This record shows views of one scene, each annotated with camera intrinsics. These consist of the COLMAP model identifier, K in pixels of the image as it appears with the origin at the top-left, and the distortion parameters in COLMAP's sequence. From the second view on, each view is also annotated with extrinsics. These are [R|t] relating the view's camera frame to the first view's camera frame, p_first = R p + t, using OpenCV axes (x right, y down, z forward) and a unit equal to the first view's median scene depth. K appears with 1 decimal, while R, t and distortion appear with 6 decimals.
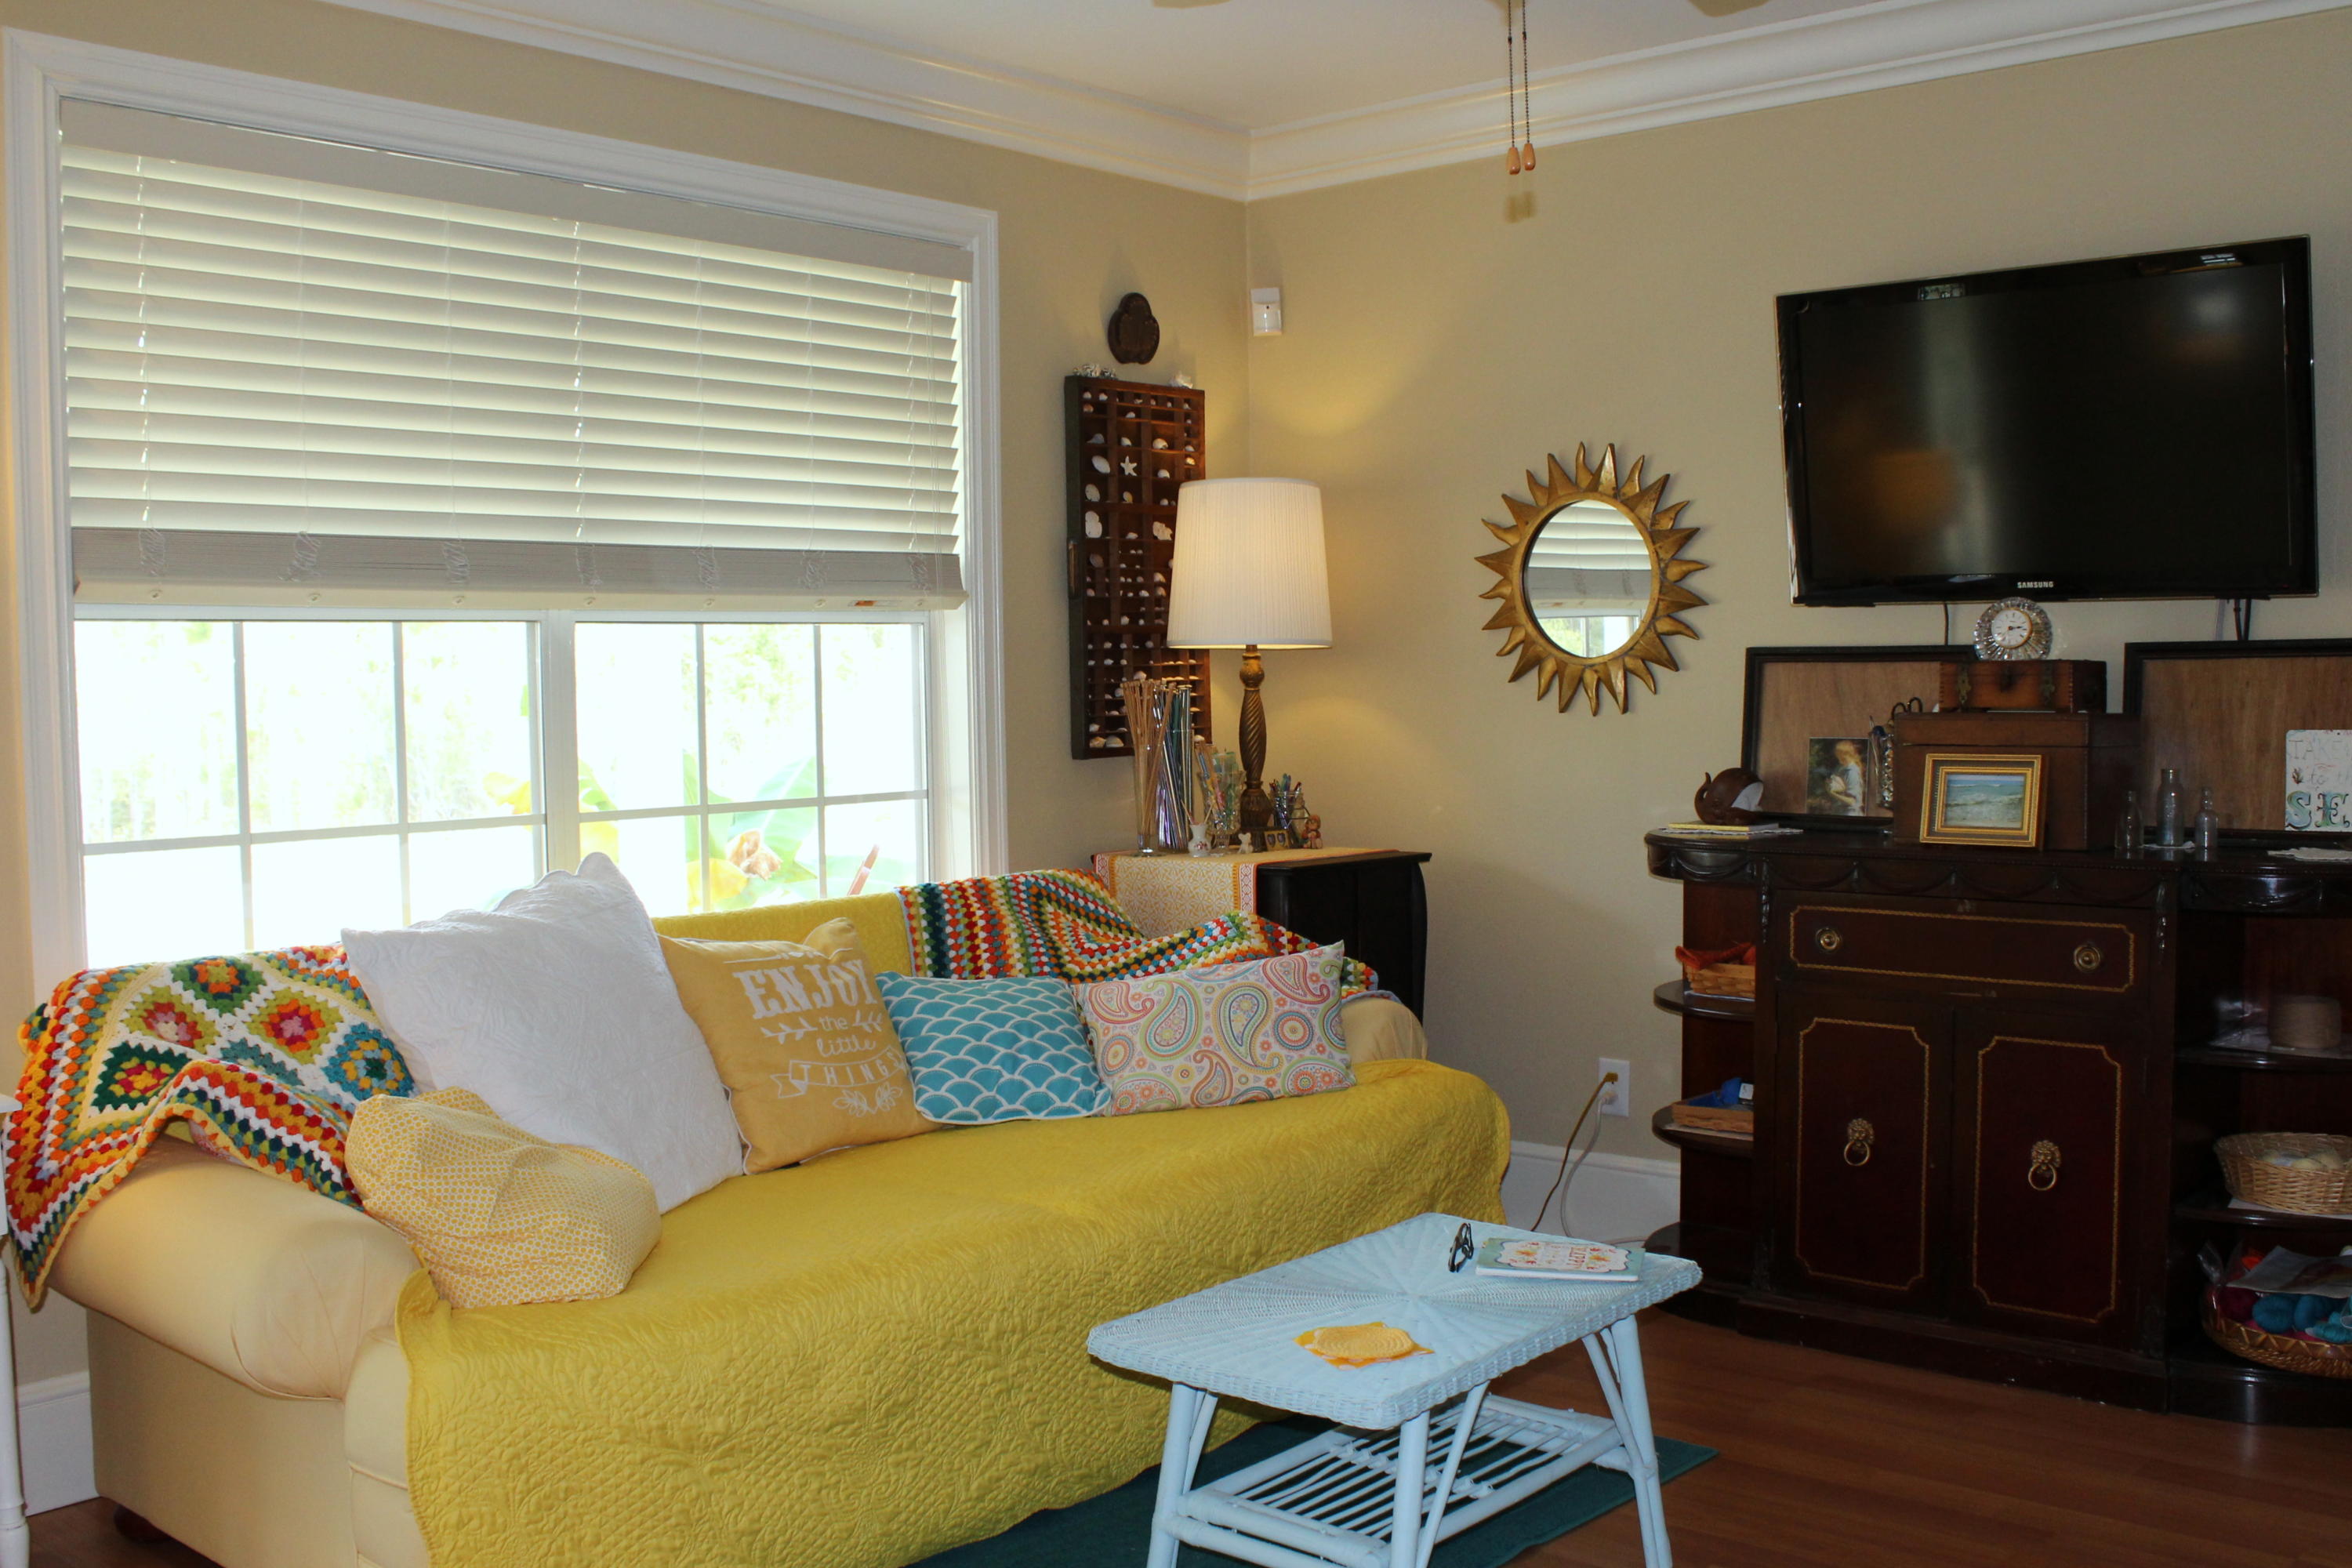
lens RADIAL K [[2255.3, 0, 1069.1], [0, 2255.3, 779.1], [0, 0, 1]] dist [-0.103635, 0.008665]
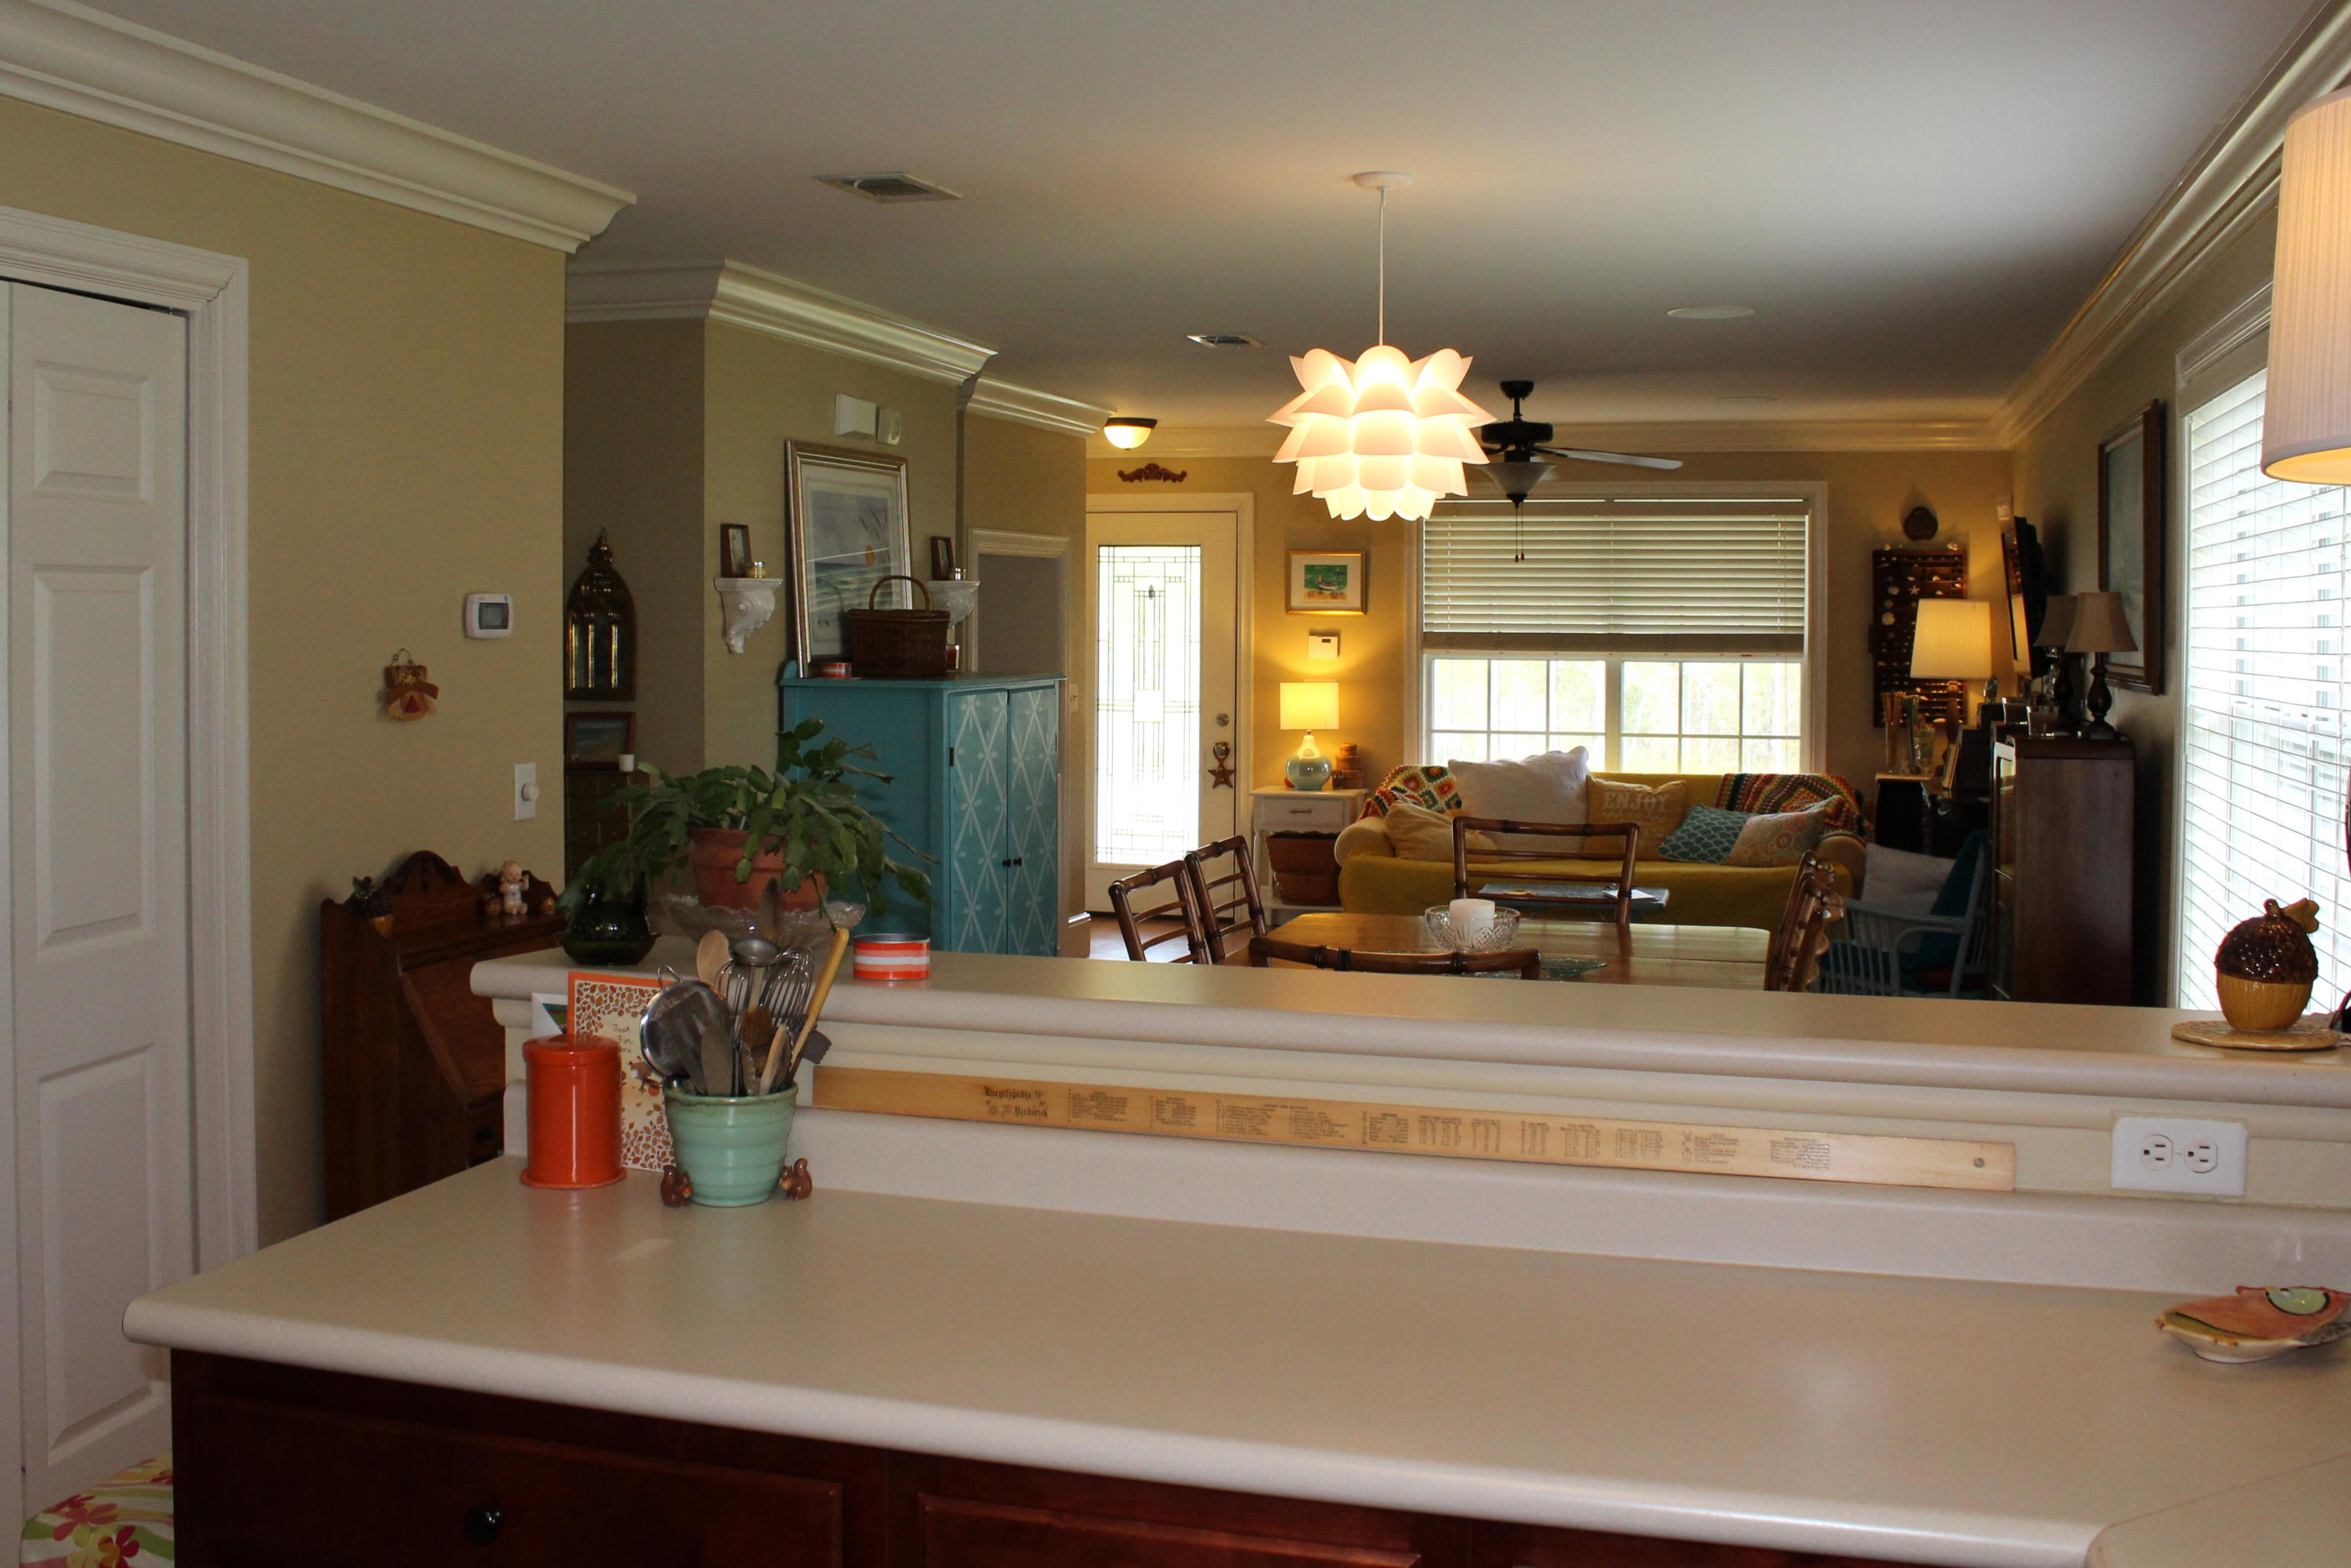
lens RADIAL K [[2172.0, 0, 1177.5], [0, 2172.0, 685.9], [0, 0, 1]] dist [-0.126494, 0.030565]
pose [[0.439426, 0.043105, -0.897244, 1.665366], [-0.052383, 0.998378, 0.022309, -0.063713], [0.896750, 0.037197, 0.440971, -0.543033]]
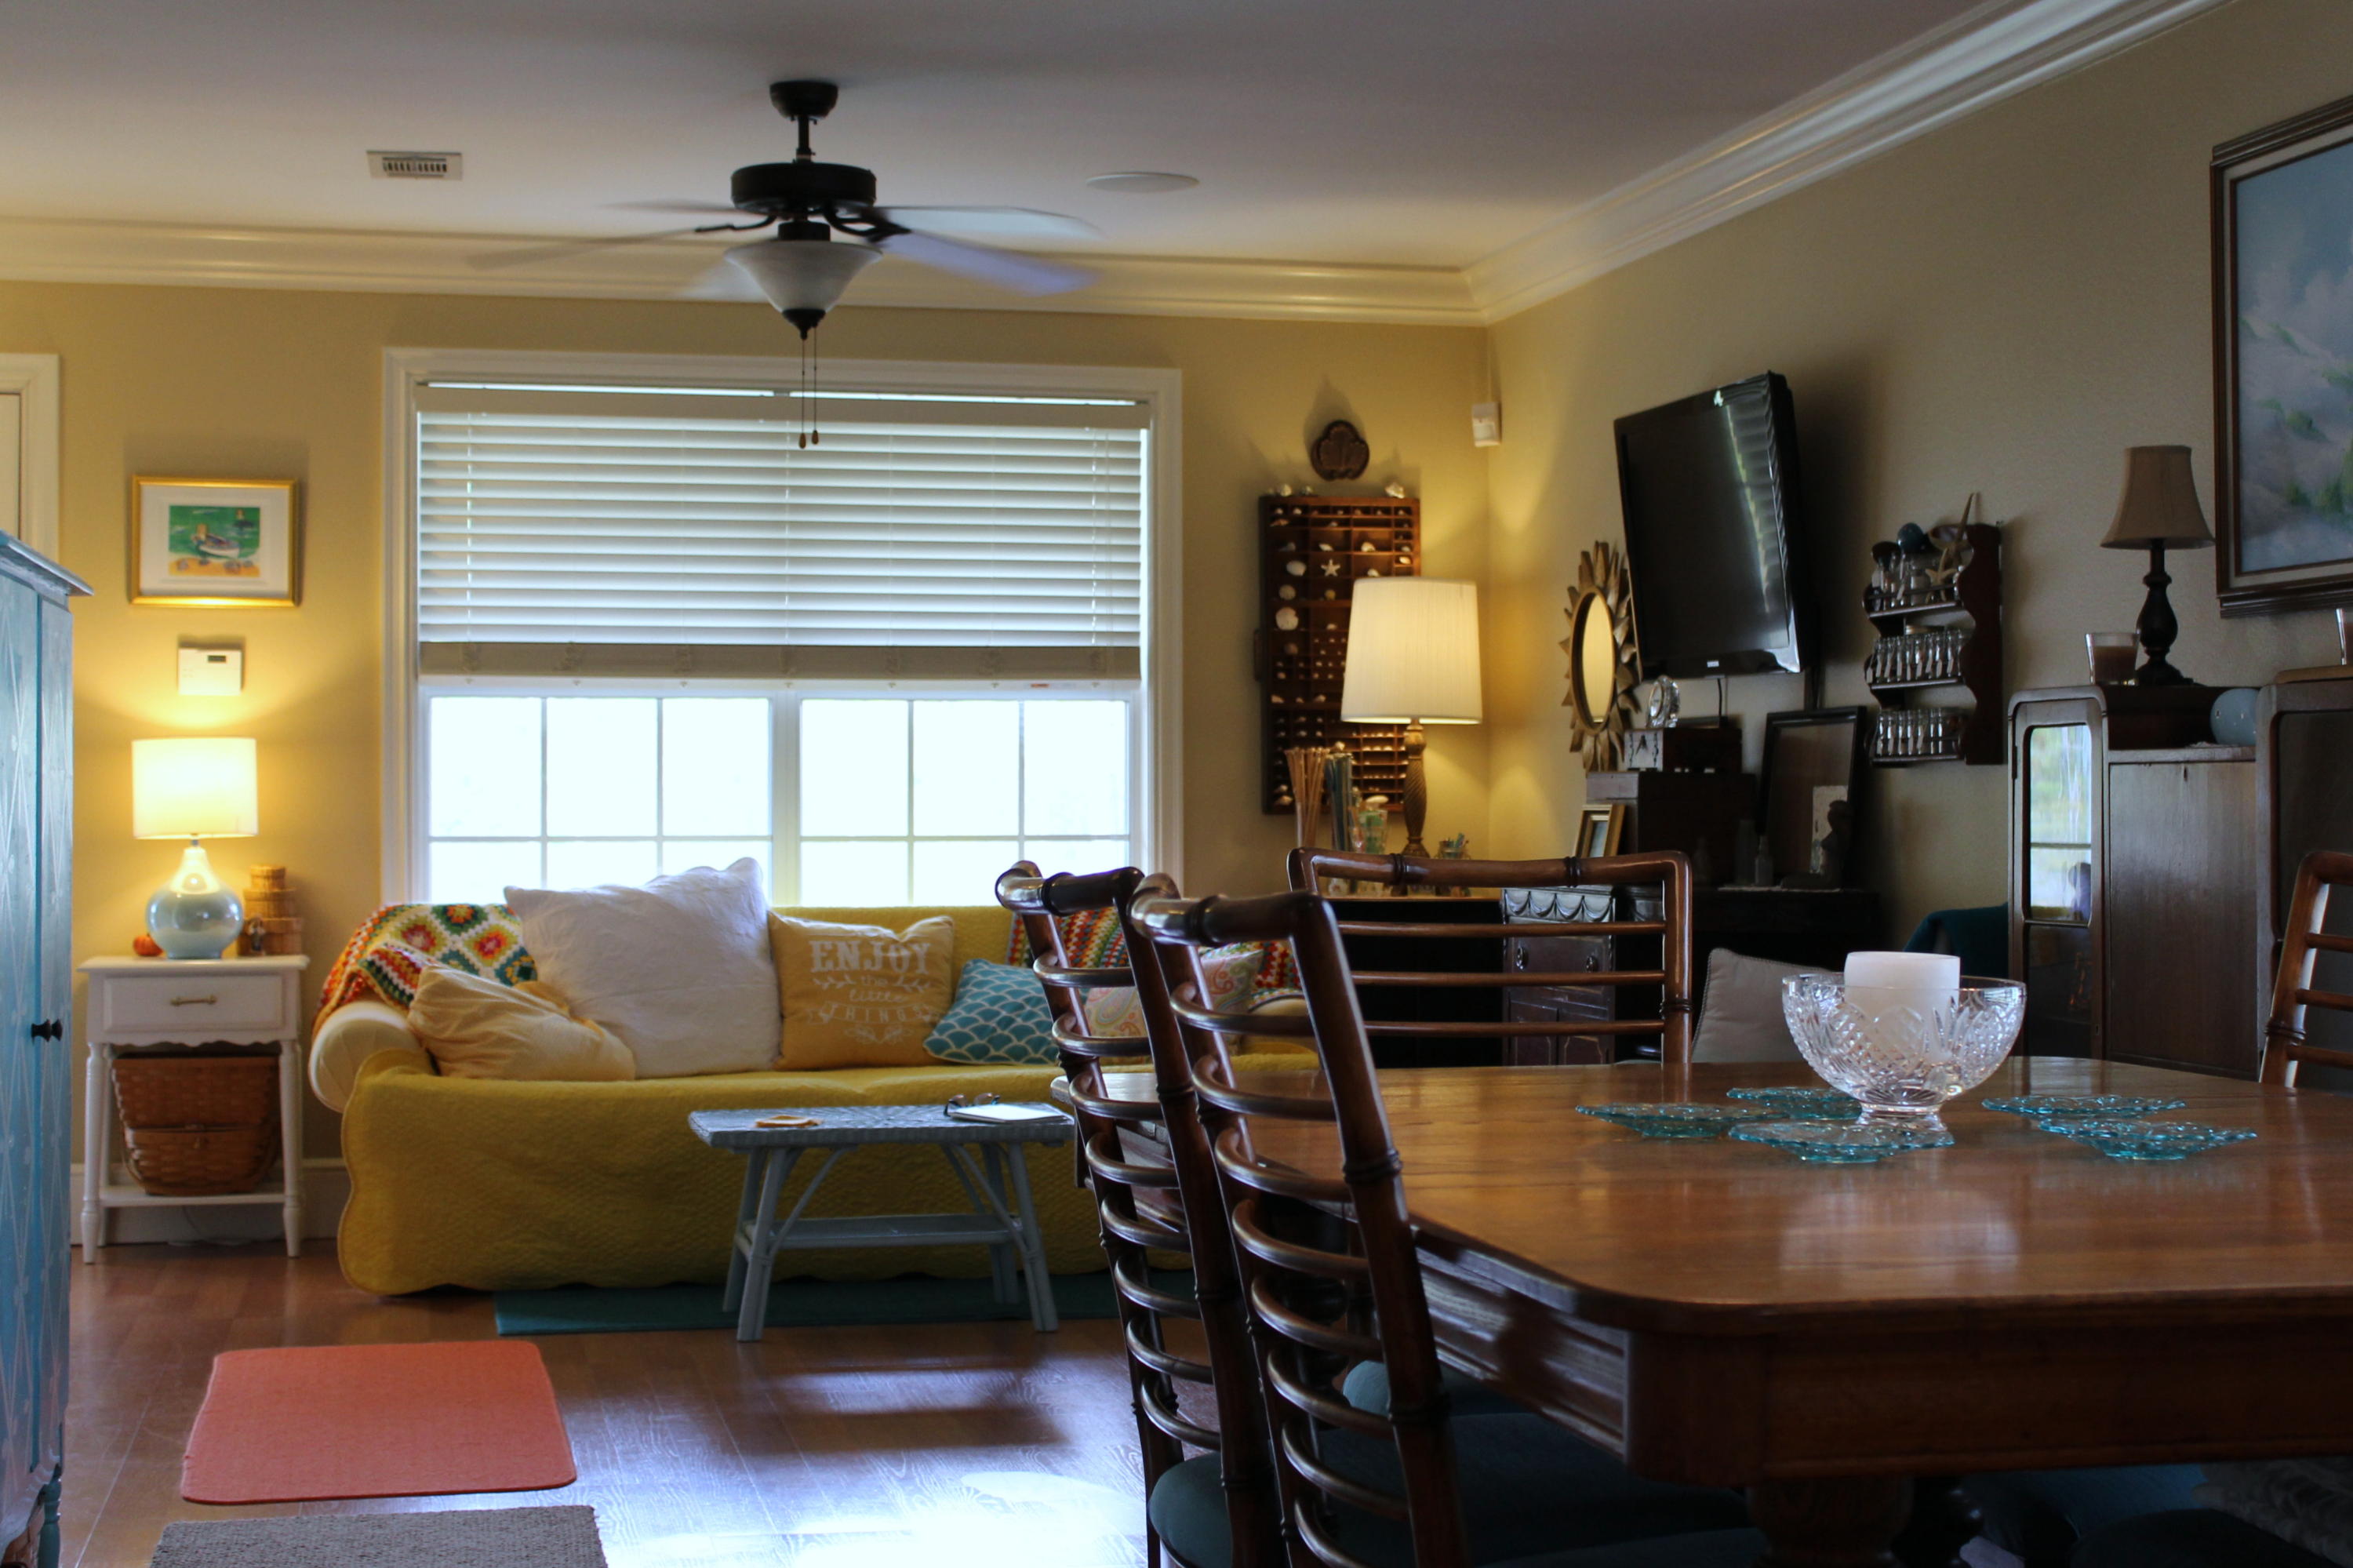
lens RADIAL K [[3406.7, 0, 1176.5], [0, 3406.7, 784.0], [0, 0, 1]] dist [-0.085296, 0.028496]
pose [[0.821269, 0.009683, -0.570459, 1.072153], [-0.037904, 0.998573, -0.037618, 0.048601], [0.569281, 0.052517, 0.820464, -0.553519]]
